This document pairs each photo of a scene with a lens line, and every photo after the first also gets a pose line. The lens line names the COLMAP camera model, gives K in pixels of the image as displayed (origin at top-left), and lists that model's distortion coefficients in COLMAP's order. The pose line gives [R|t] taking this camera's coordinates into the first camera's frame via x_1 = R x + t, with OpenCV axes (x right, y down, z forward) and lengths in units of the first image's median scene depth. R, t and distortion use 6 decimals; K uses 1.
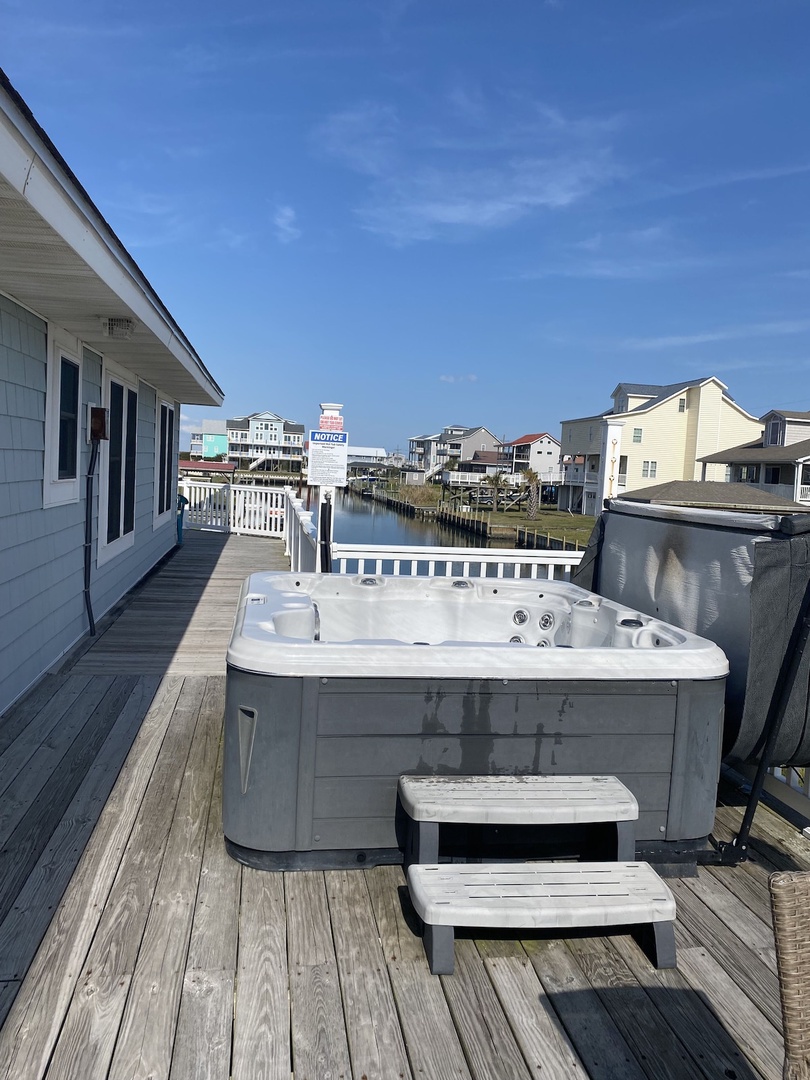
lens RADIAL K [[966.3, 0, 405.0], [0, 966.3, 540.0], [0, 0, 1]] dist [-0.004663, -0.003620]
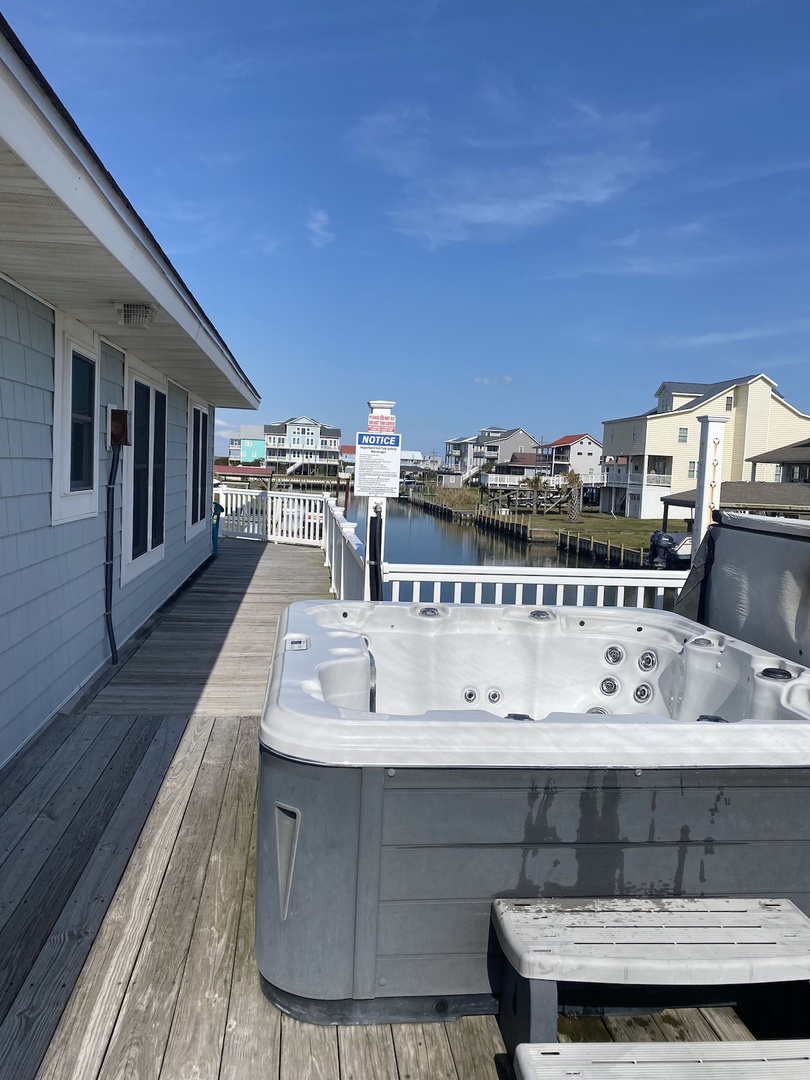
lens RADIAL K [[946.2, 0, 405.0], [0, 946.2, 569.1], [0, 0, 1]] dist [0.014251, -0.003693]
pose [[0.999323, -0.006233, -0.036252, -0.027641], [0.007291, 0.999549, 0.029117, -0.017191], [0.036054, -0.029362, 0.998918, 0.173859]]
